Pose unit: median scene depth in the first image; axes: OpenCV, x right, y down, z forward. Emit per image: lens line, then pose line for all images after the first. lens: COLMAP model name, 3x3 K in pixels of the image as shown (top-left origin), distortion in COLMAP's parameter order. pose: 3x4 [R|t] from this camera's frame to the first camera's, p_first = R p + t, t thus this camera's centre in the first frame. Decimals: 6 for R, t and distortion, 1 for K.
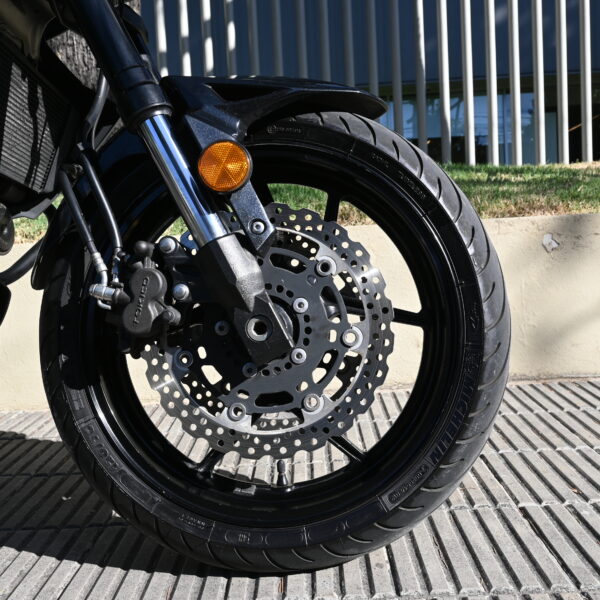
lens RADIAL K [[589.9, 0, 300.3], [0, 589.9, 303.2], [0, 0, 1]] dist [-0.006376, 0.000000]
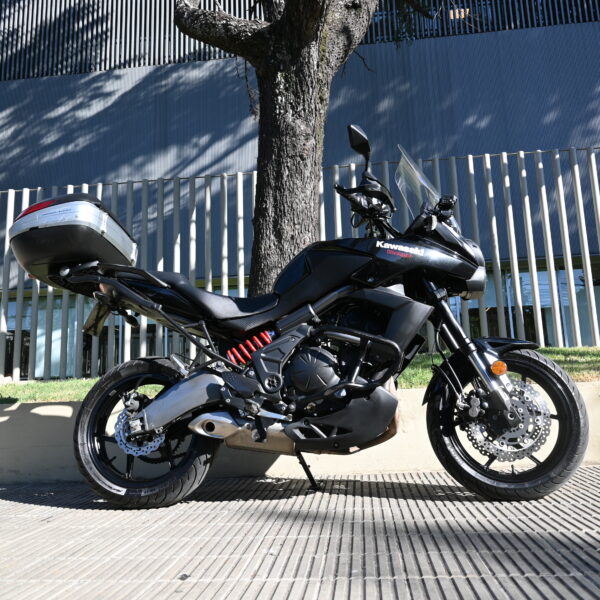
lens RADIAL K [[589.9, 0, 306.9], [0, 589.9, 315.6], [0, 0, 1]] dist [-0.006376, 0.000000]
pose [[0.996745, 0.001711, -0.080607, -0.833585], [-0.021273, 0.969927, -0.242465, 0.283749], [0.077768, 0.243391, 0.966806, -2.145821]]
